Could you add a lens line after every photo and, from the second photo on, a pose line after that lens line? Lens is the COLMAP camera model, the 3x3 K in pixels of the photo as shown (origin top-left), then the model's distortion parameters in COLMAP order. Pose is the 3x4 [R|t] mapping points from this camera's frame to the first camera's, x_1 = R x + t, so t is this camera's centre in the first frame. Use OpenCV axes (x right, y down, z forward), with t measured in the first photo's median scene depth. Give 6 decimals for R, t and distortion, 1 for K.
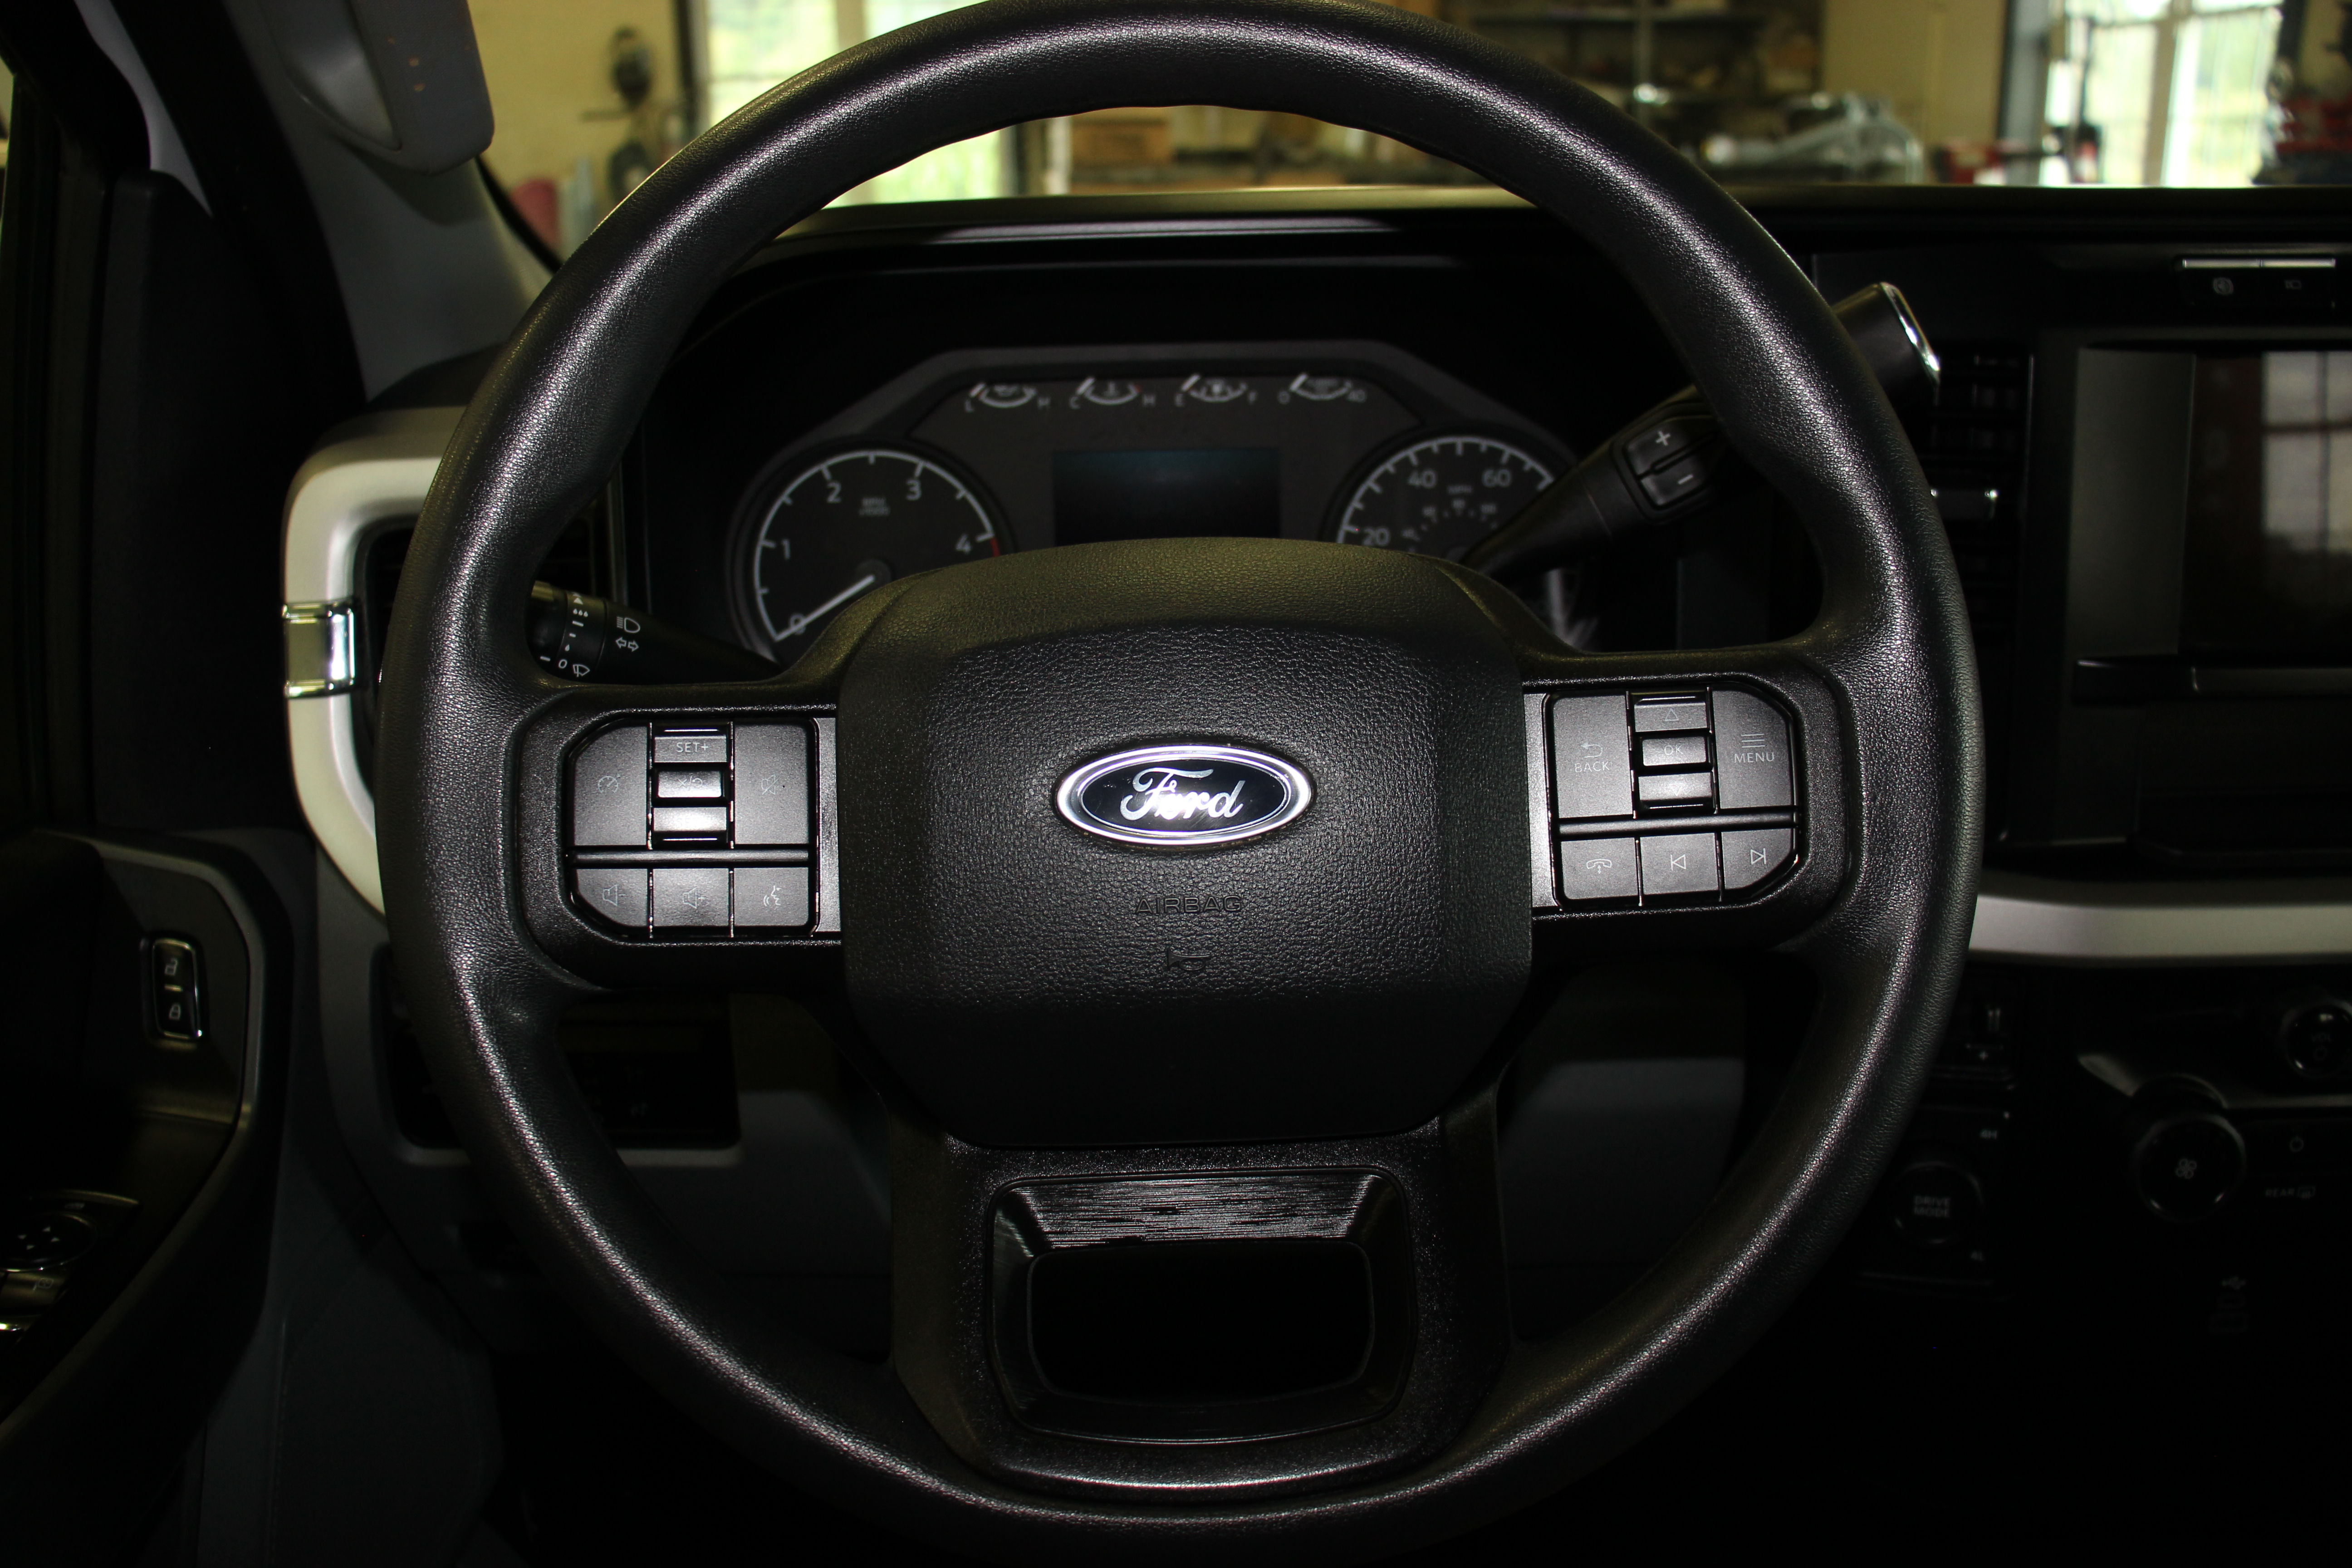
lens RADIAL K [[1901.7, 0, 1183.4], [0, 1901.7, 747.3], [0, 0, 1]] dist [-0.139174, 0.076935]
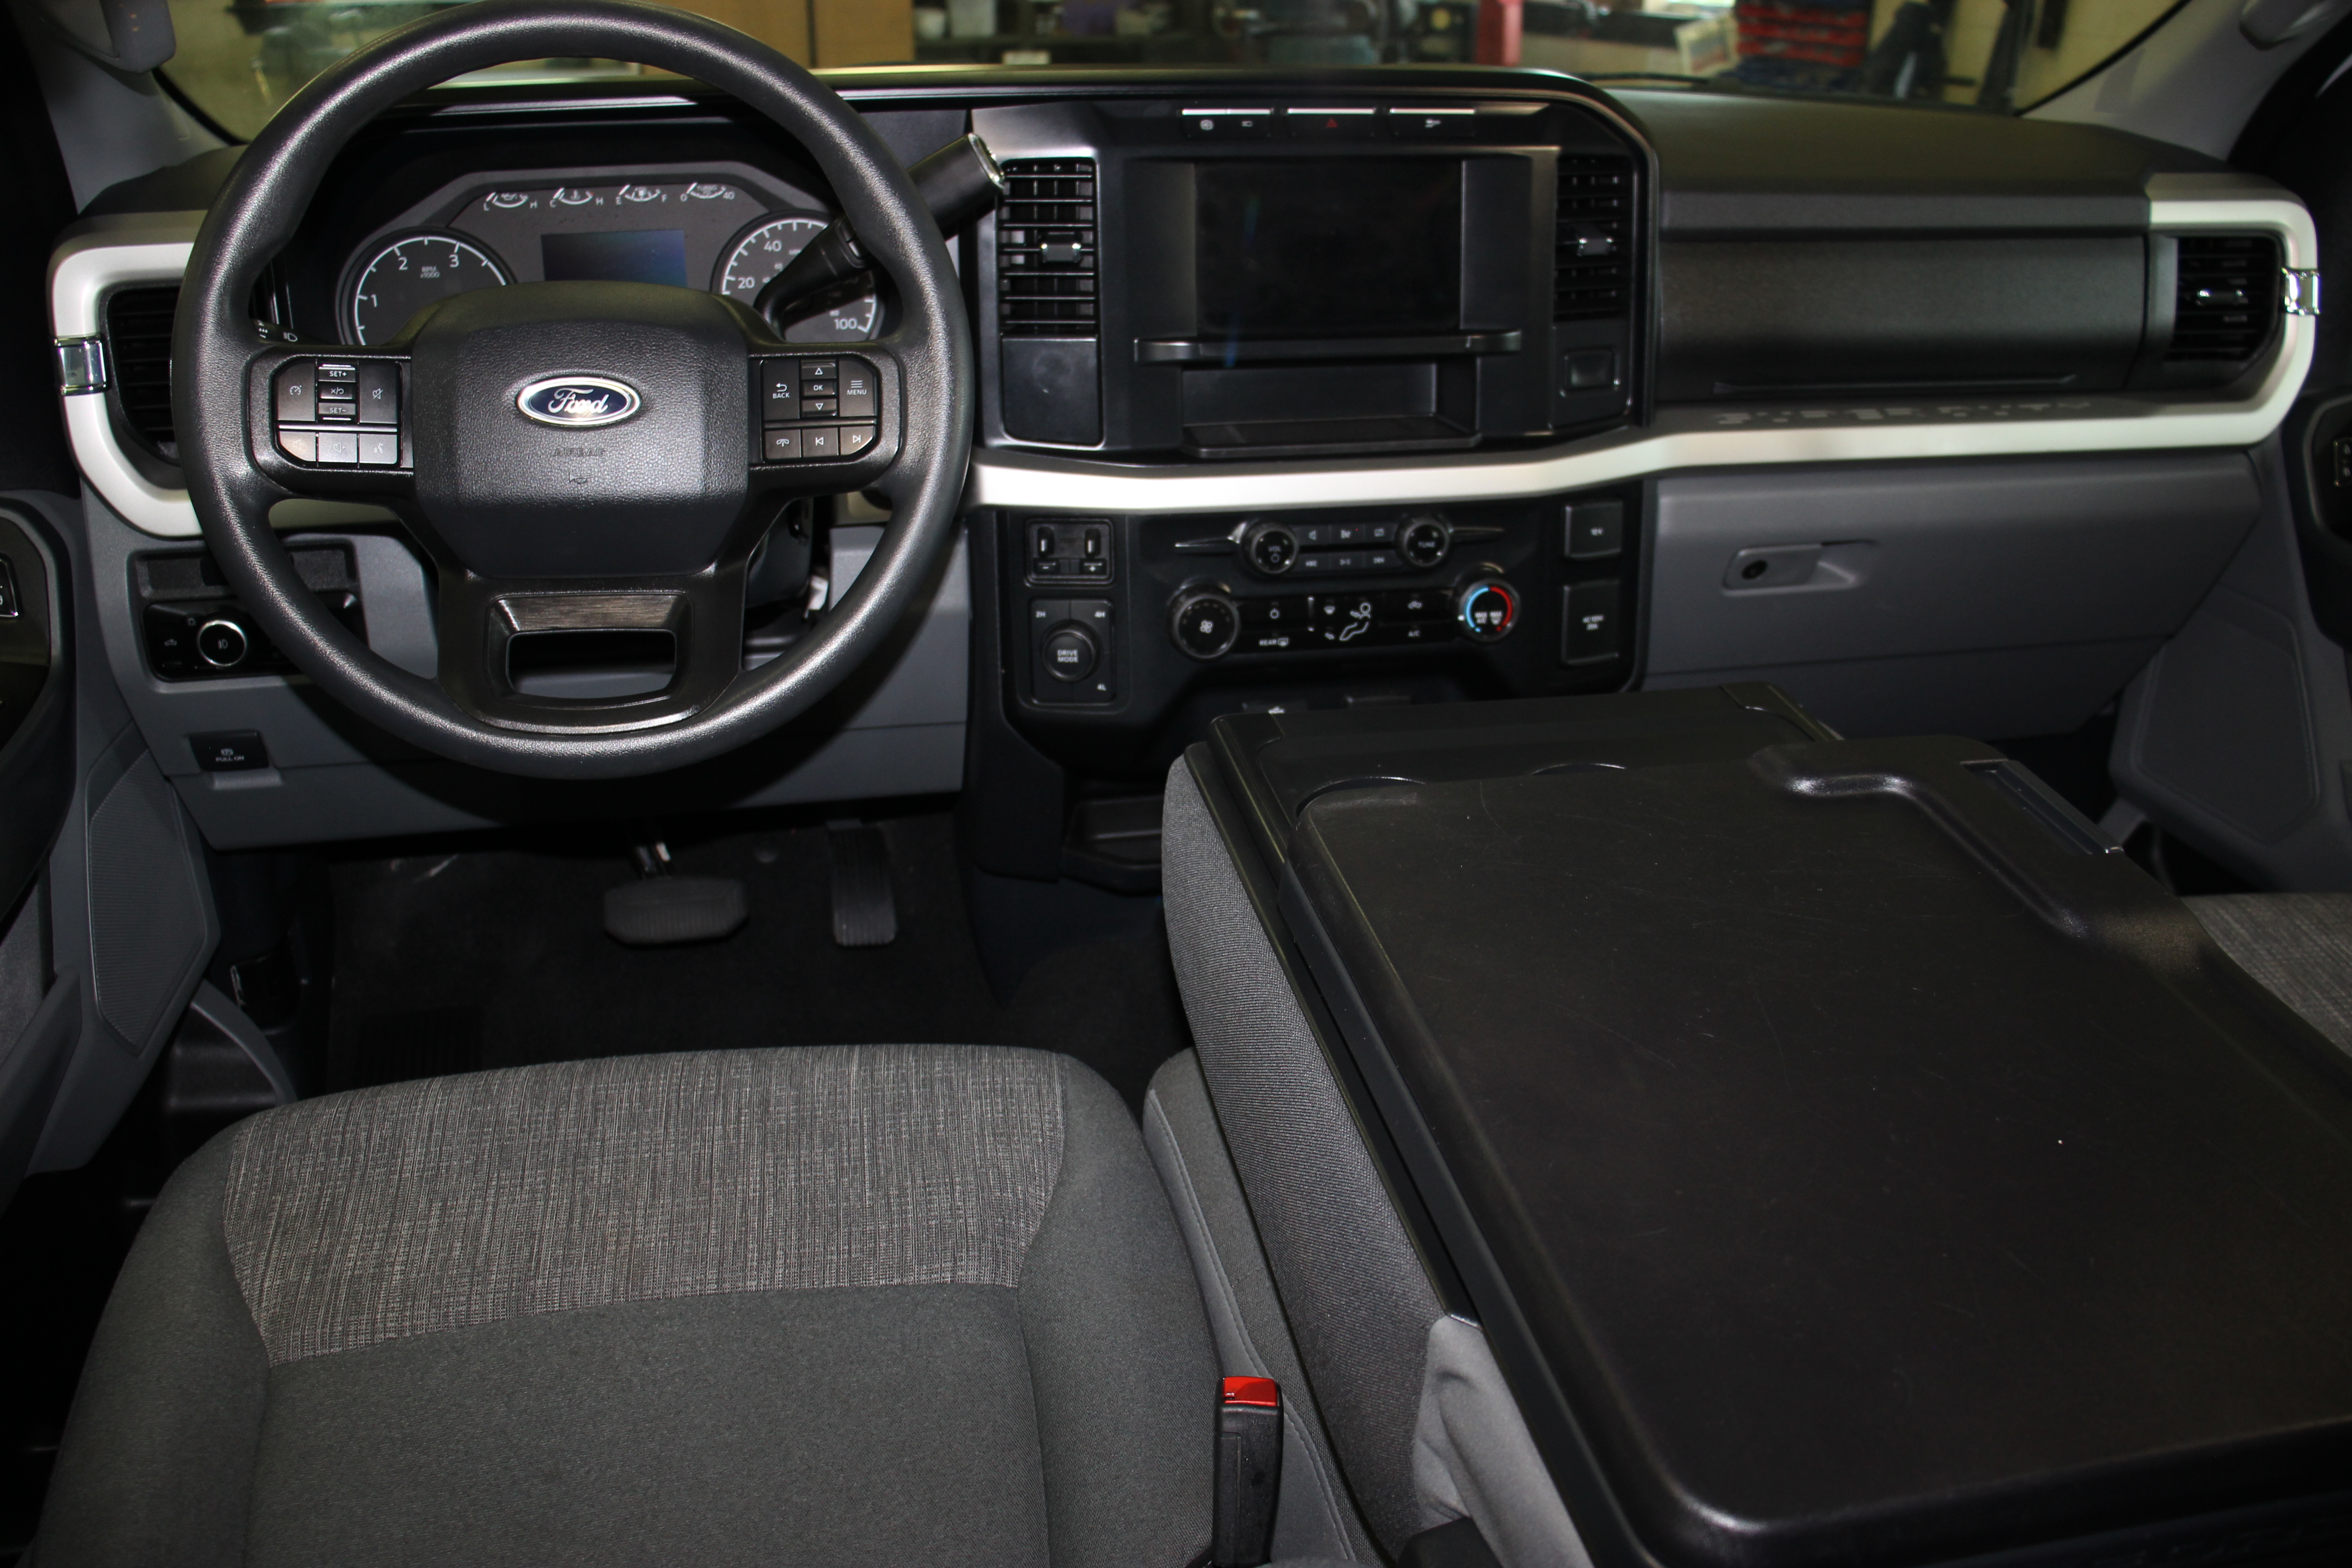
lens RADIAL K [[1901.7, 0, 1183.4], [0, 1901.7, 747.3], [0, 0, 1]] dist [-0.139174, 0.076935]
pose [[0.980439, -0.056721, 0.188475, 0.145918], [0.036887, 0.993561, 0.107123, 0.129657], [-0.193338, -0.098075, 0.976218, -0.697304]]
